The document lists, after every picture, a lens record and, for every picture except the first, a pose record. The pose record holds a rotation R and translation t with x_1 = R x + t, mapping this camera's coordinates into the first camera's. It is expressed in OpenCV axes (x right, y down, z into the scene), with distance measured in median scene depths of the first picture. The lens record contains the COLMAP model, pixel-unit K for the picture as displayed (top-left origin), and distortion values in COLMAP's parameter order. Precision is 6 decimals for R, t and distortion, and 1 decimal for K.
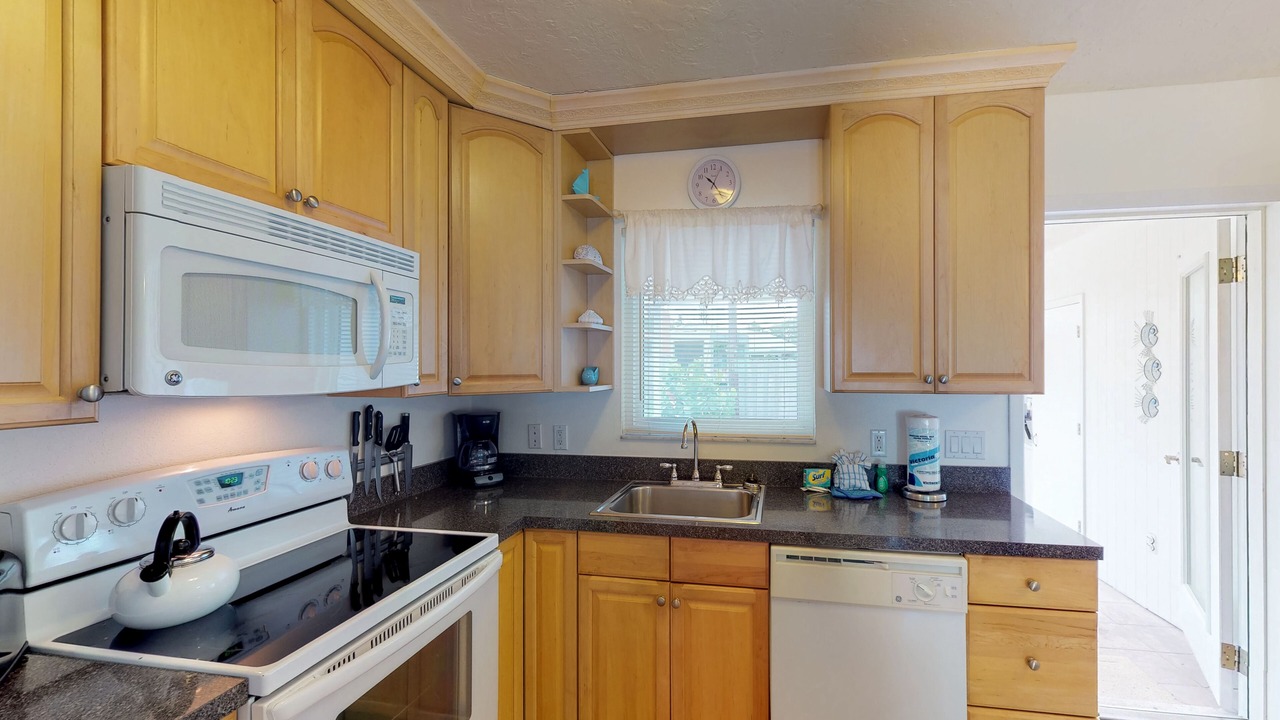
lens RADIAL K [[507.0, 0, 680.7], [0, 507.0, 364.0], [0, 0, 1]] dist [0.002439, -0.000871]
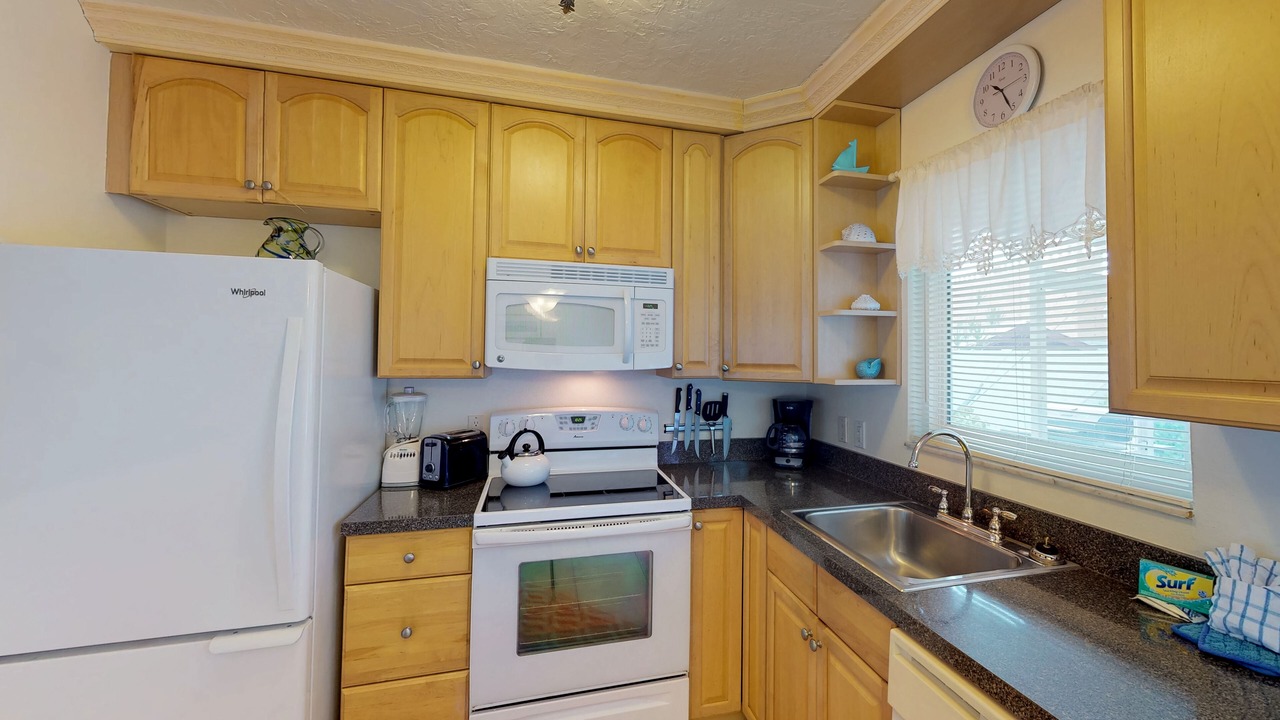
lens RADIAL K [[507.0, 0, 692.2], [0, 507.0, 341.9], [0, 0, 1]] dist [0.002439, -0.000871]
pose [[0.449700, -0.014679, -0.893059, 0.589363], [-0.008592, 0.999748, -0.020760, -0.001877], [0.893139, 0.017009, 0.449460, 0.403486]]
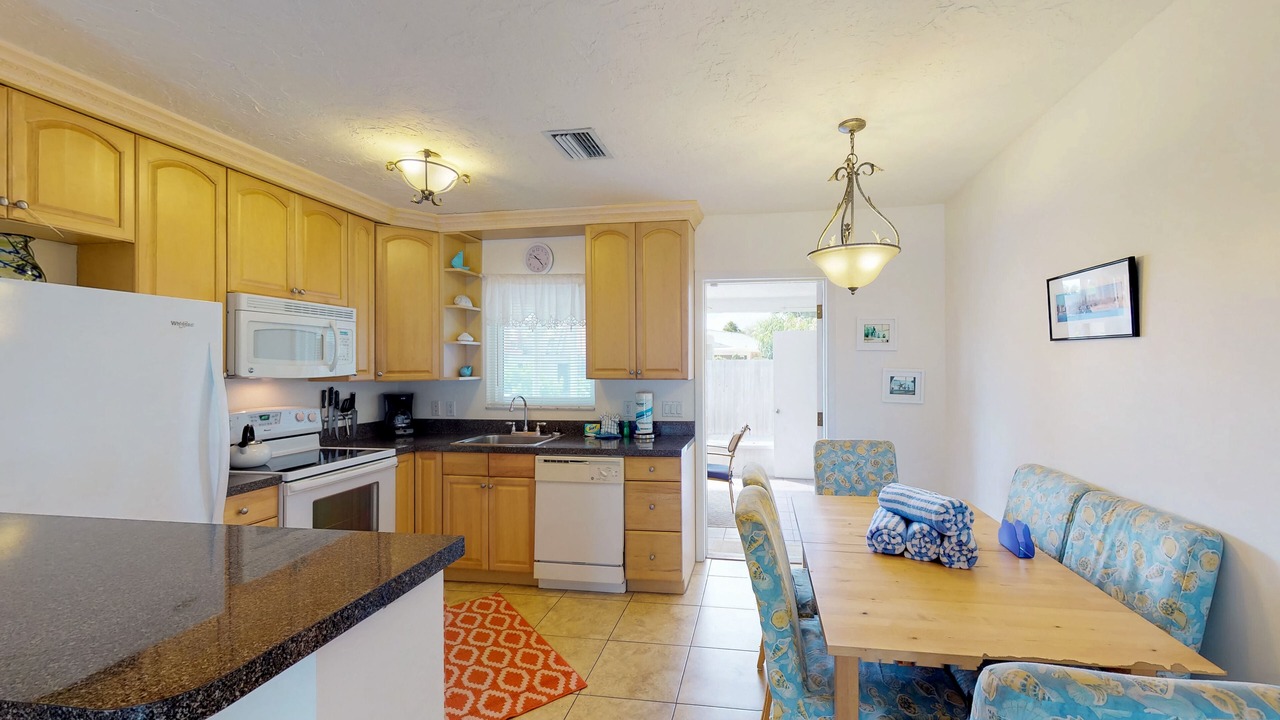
lens RADIAL K [[507.0, 0, 678.3], [0, 507.0, 361.7], [0, 0, 1]] dist [0.002439, -0.000871]
pose [[0.999646, -0.002315, 0.026506, 0.607556], [0.002396, 0.999992, -0.003055, -0.002242], [-0.026499, 0.003117, 0.999644, -0.893062]]
